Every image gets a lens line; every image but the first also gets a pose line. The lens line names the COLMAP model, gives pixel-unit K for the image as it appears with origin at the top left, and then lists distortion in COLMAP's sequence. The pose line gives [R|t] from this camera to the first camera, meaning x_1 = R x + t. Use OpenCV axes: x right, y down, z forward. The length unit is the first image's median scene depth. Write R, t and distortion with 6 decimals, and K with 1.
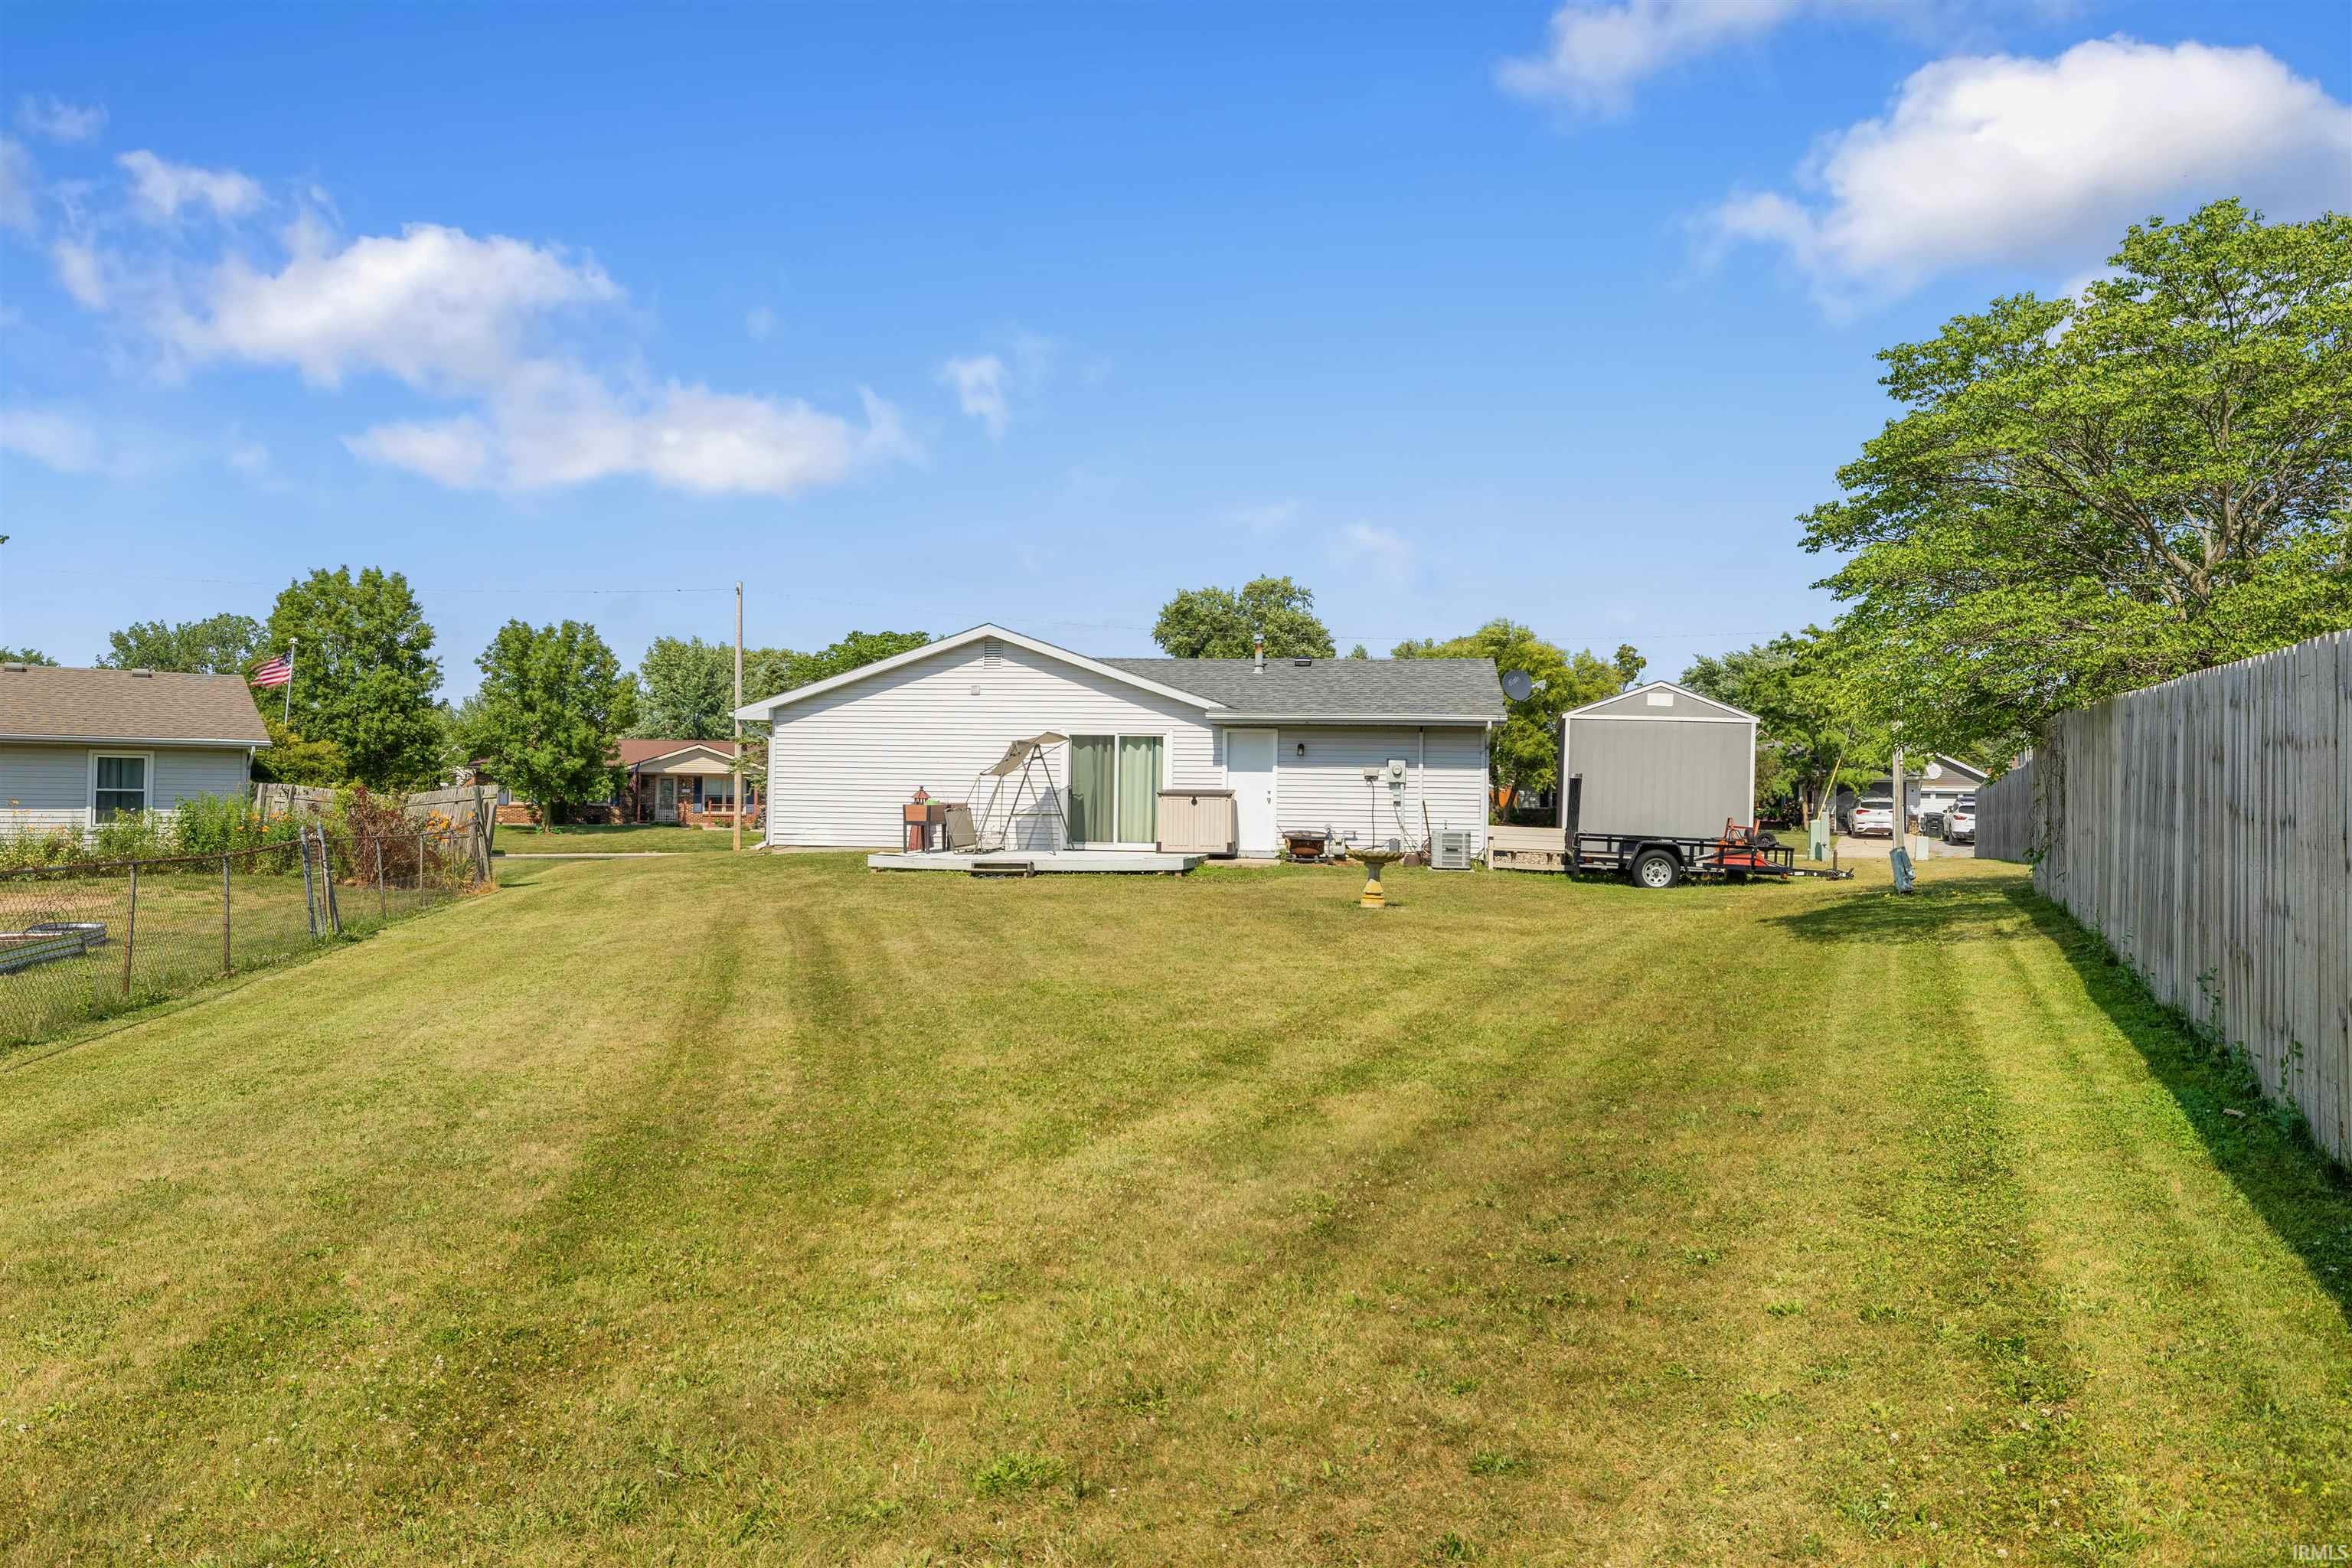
lens RADIAL K [[1572.3, 0, 1179.6], [0, 1572.3, 776.7], [0, 0, 1]] dist [0.000407, 0.000601]
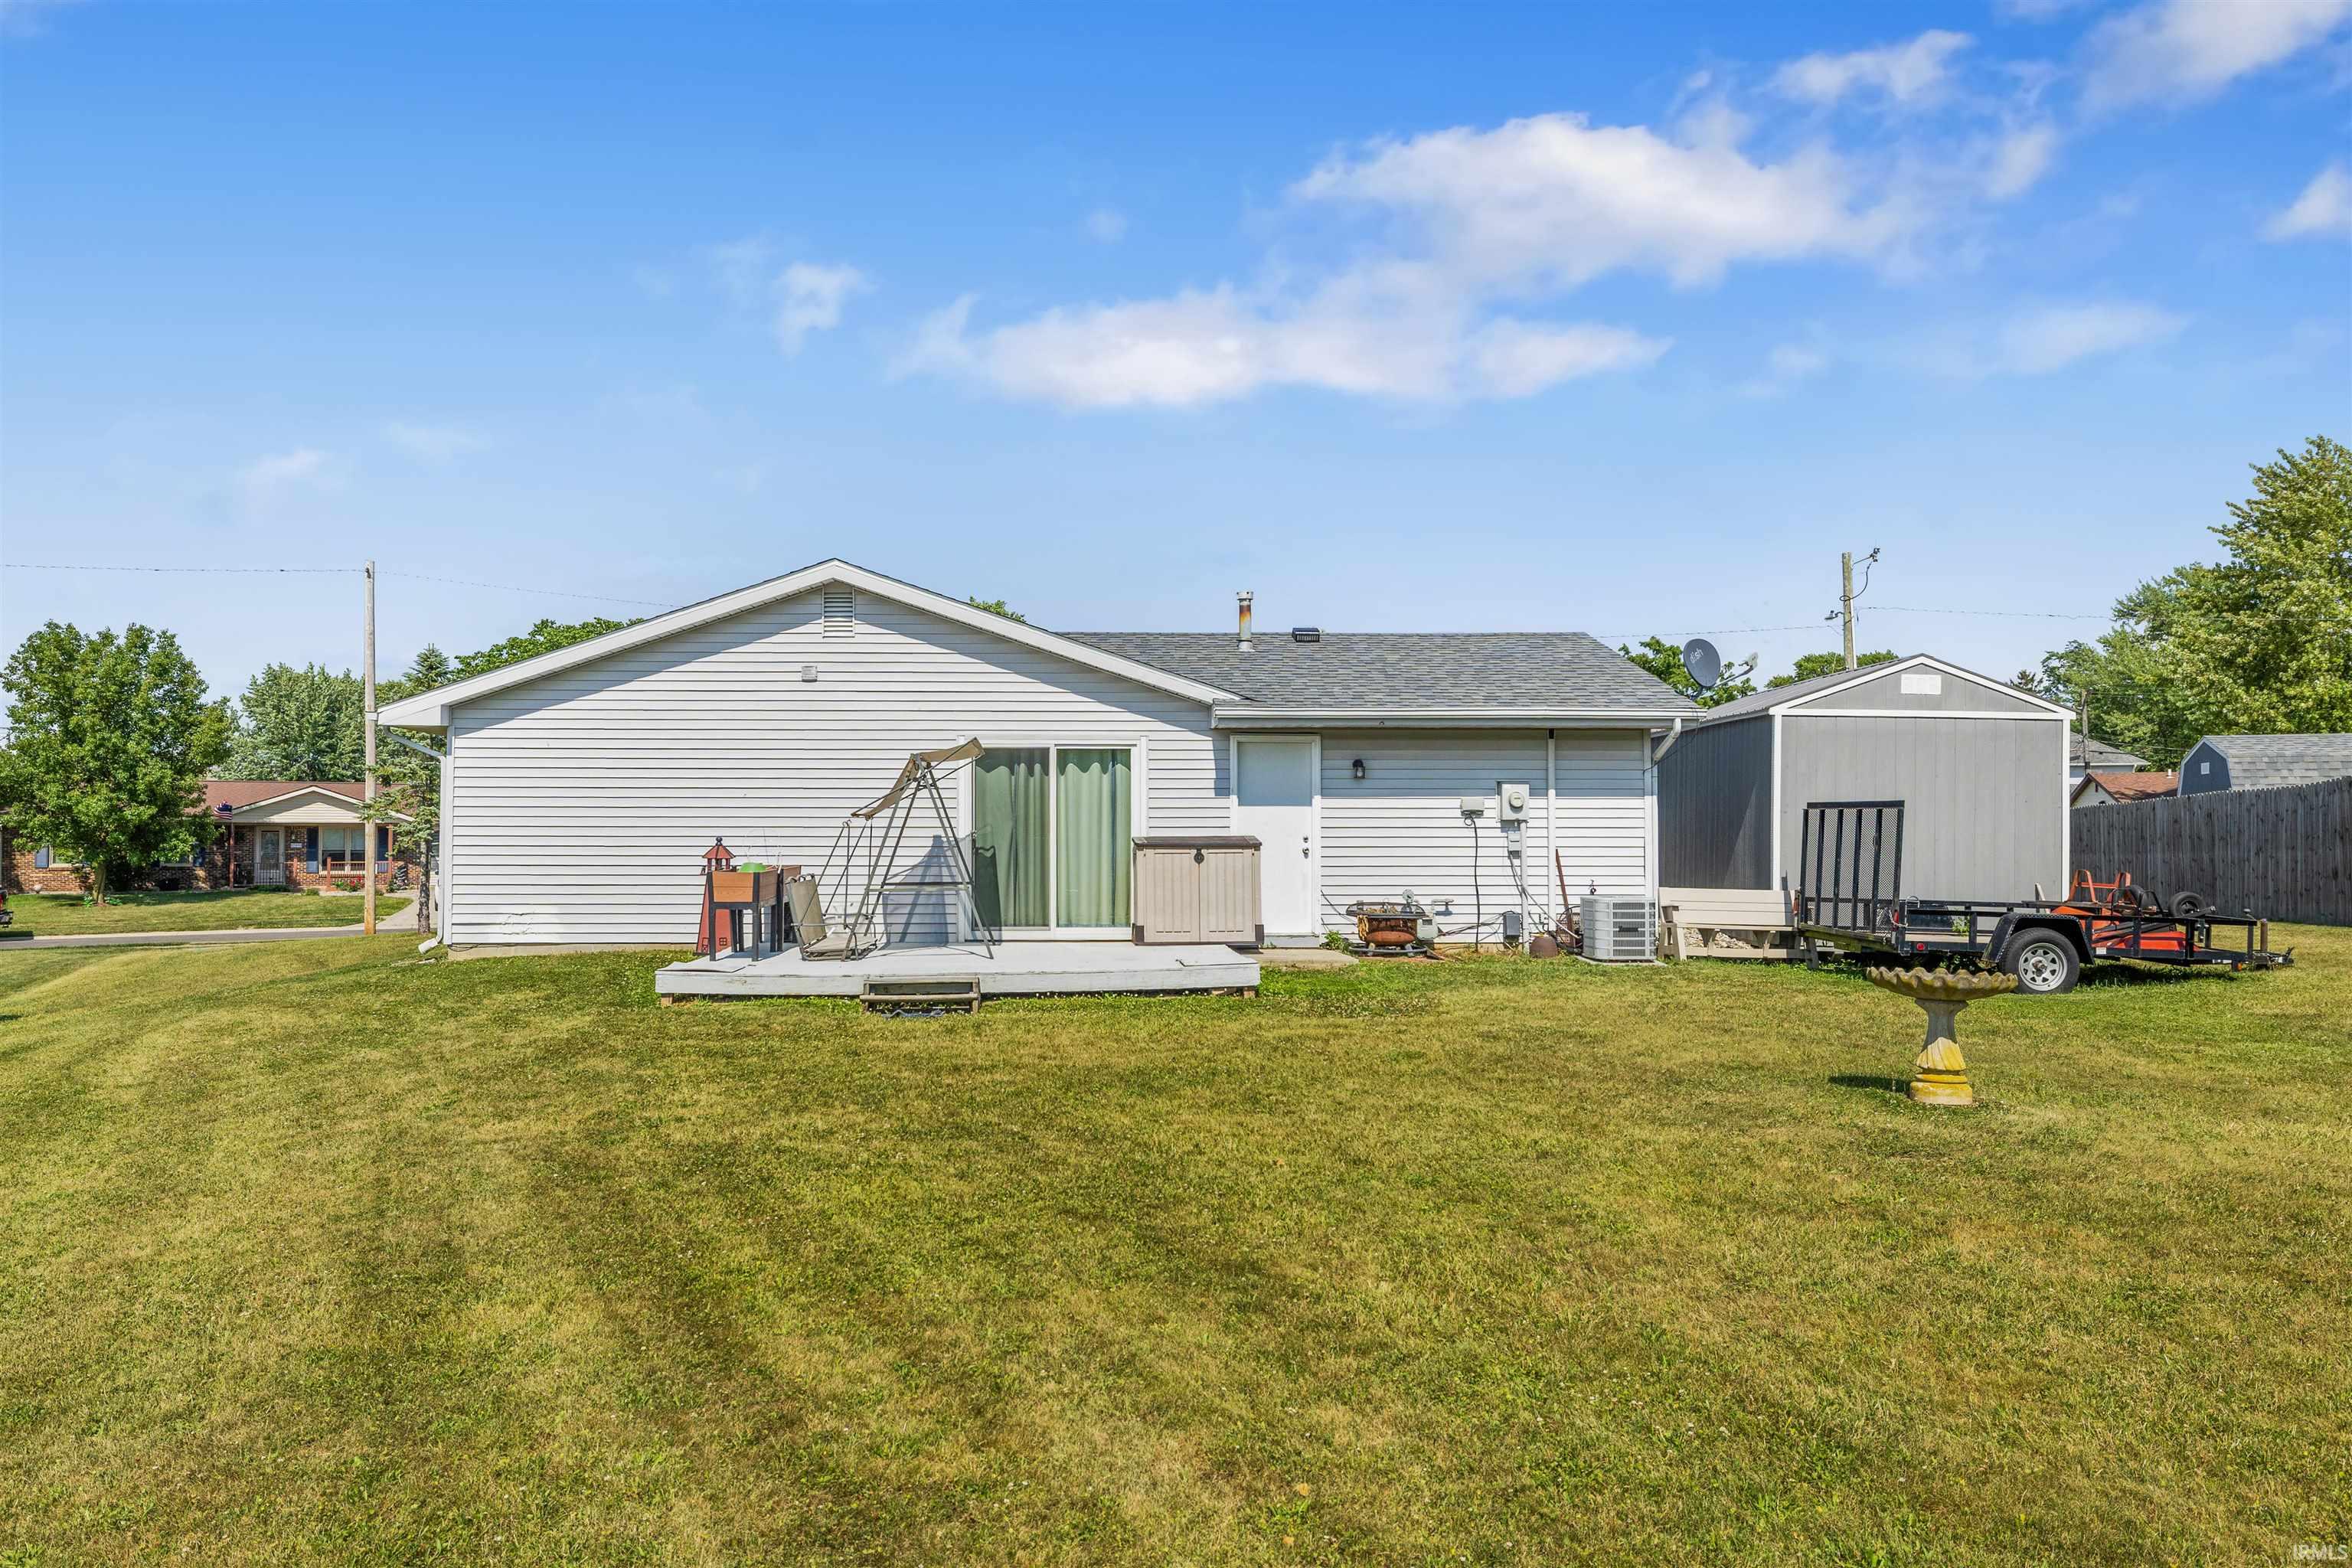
lens RADIAL K [[1755.4, 0, 1170.4], [0, 1755.4, 790.2], [0, 0, 1]] dist [-0.000529, -0.008957]
pose [[0.987563, -0.010649, 0.156863, -0.100920], [0.013073, 0.999810, -0.014428, 0.000039], [-0.156679, 0.016299, 0.987515, 0.332728]]
